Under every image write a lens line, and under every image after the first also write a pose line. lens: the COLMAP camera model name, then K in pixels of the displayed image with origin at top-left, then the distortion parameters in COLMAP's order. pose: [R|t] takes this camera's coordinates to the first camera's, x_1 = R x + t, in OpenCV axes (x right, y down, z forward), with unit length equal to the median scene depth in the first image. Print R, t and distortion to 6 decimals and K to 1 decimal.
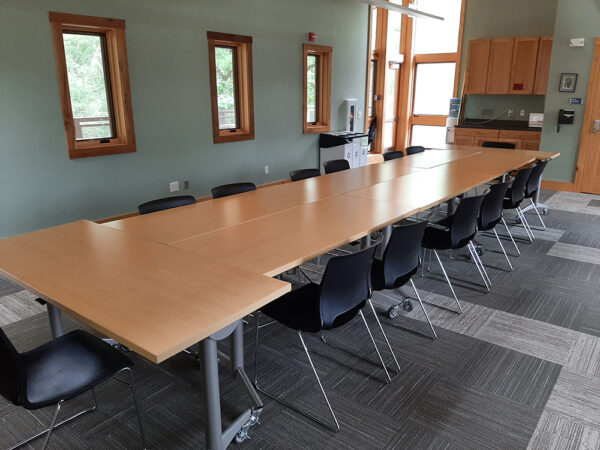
lens RADIAL K [[464.9, 0, 301.7], [0, 464.9, 222.1], [0, 0, 1]] dist [0.071347, -0.132434]
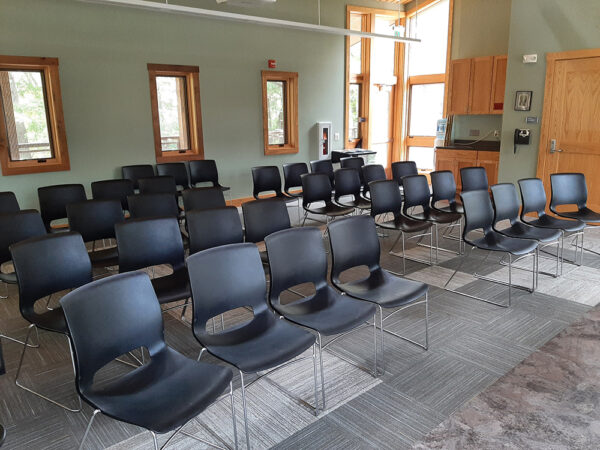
lens RADIAL K [[465.4, 0, 301.0], [0, 465.4, 219.7], [0, 0, 1]] dist [0.064123, -0.115619]
pose [[0.980800, 0.026109, -0.193261, 0.259270], [-0.036012, 0.998202, -0.047906, 0.001951], [0.191663, 0.053946, 0.979977, 0.000233]]
